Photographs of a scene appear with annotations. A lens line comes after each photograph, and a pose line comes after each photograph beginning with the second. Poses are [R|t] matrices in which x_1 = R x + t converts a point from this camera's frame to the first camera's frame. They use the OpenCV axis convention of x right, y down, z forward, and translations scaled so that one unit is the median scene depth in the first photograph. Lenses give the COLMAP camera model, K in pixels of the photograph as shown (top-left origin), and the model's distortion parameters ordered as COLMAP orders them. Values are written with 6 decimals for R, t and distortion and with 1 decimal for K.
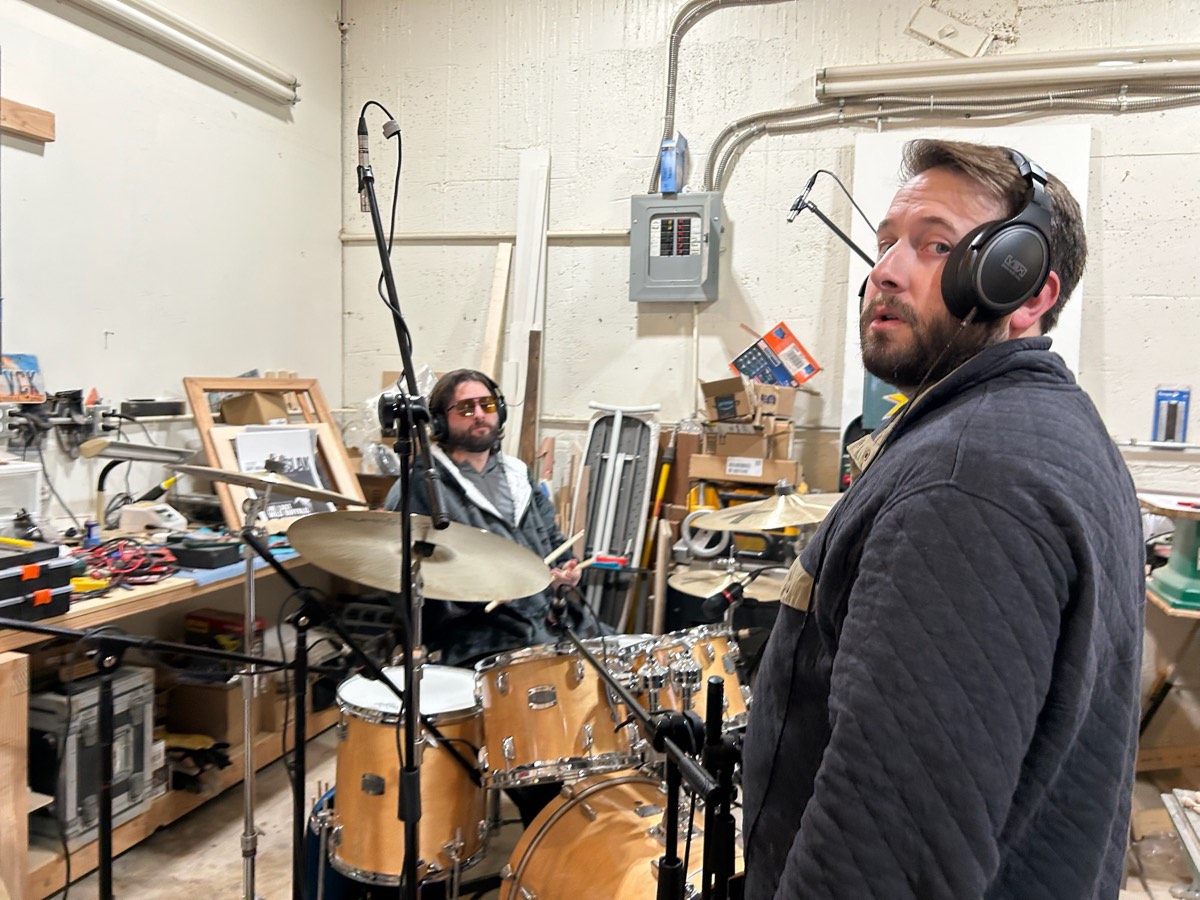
lens RADIAL K [[896.9, 0, 602.5], [0, 896.9, 429.6], [0, 0, 1]] dist [0.095655, -0.213565]
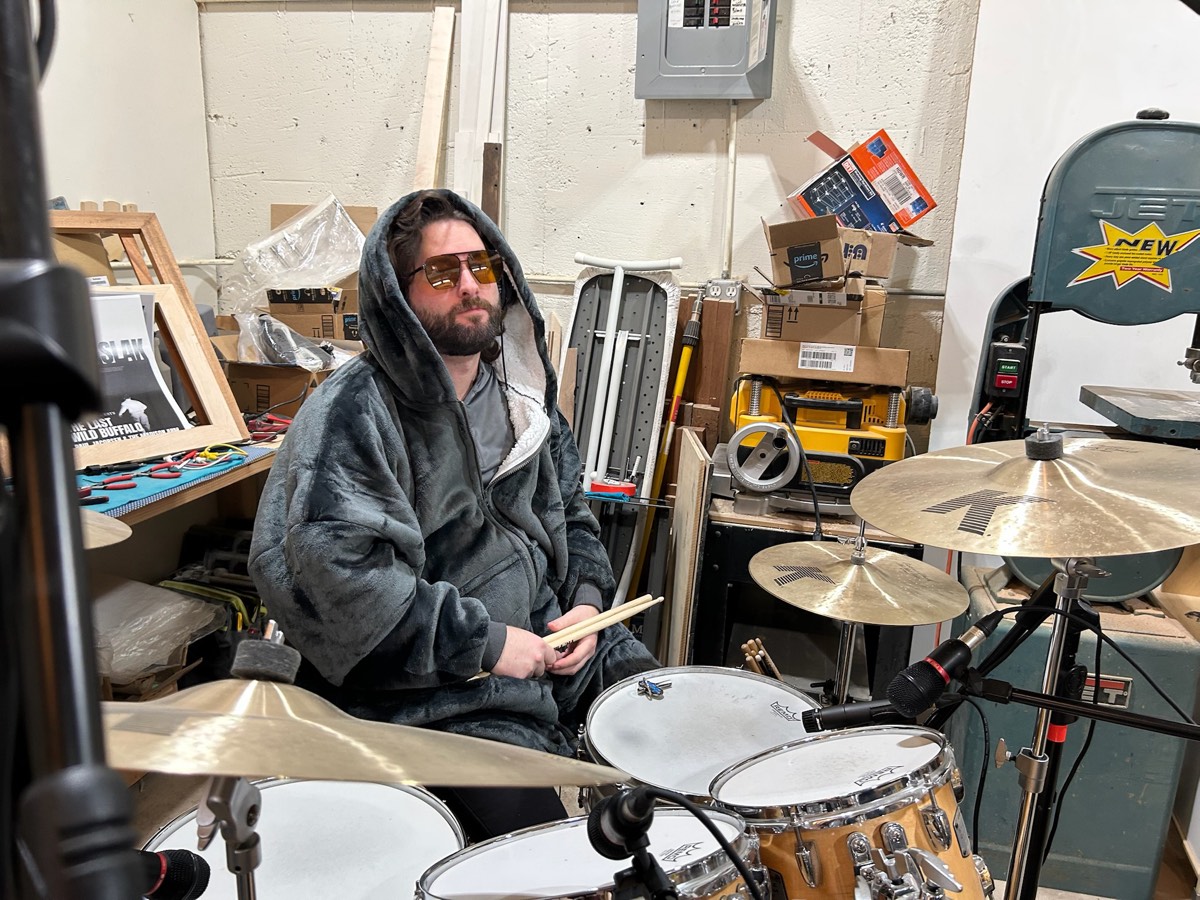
lens RADIAL K [[896.9, 0, 602.5], [0, 896.9, 429.6], [0, 0, 1]] dist [0.095655, -0.213565]
pose [[0.997754, -0.005462, 0.066762, -0.042392], [-0.005810, 0.985859, 0.167476, -0.013897], [-0.066733, -0.167488, 0.983613, 0.314848]]
